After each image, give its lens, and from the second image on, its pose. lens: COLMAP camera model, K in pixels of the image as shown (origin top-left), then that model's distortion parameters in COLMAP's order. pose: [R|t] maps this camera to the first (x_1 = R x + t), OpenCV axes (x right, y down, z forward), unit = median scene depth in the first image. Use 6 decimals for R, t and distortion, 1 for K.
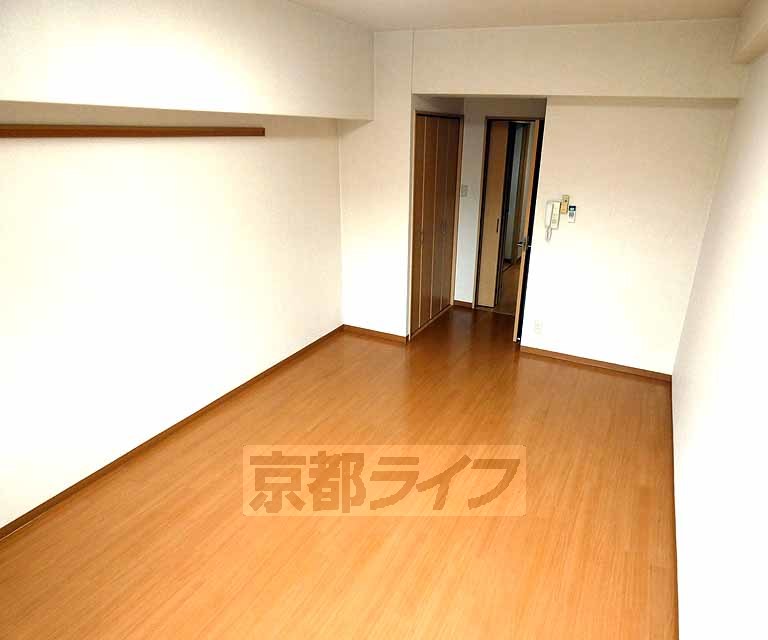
lens RADIAL K [[558.6, 0, 384.0], [0, 558.6, 320.0], [0, 0, 1]] dist [0.000303, -0.002193]
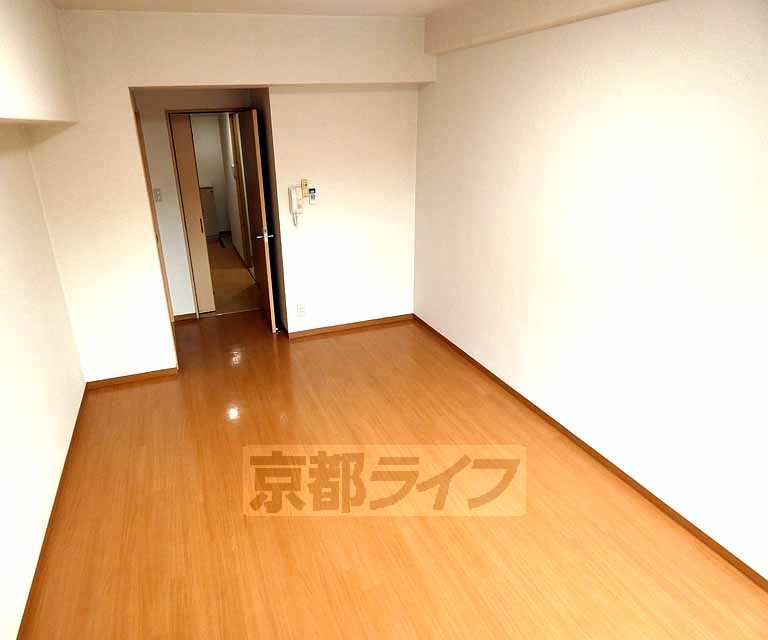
lens RADIAL K [[558.6, 0, 384.0], [0, 558.6, 320.0], [0, 0, 1]] dist [0.000303, -0.002193]
pose [[0.681303, -0.305927, 0.665007, -0.340725], [0.295407, 0.946124, 0.132605, -0.067520], [-0.669747, 0.106104, 0.734970, 0.155223]]
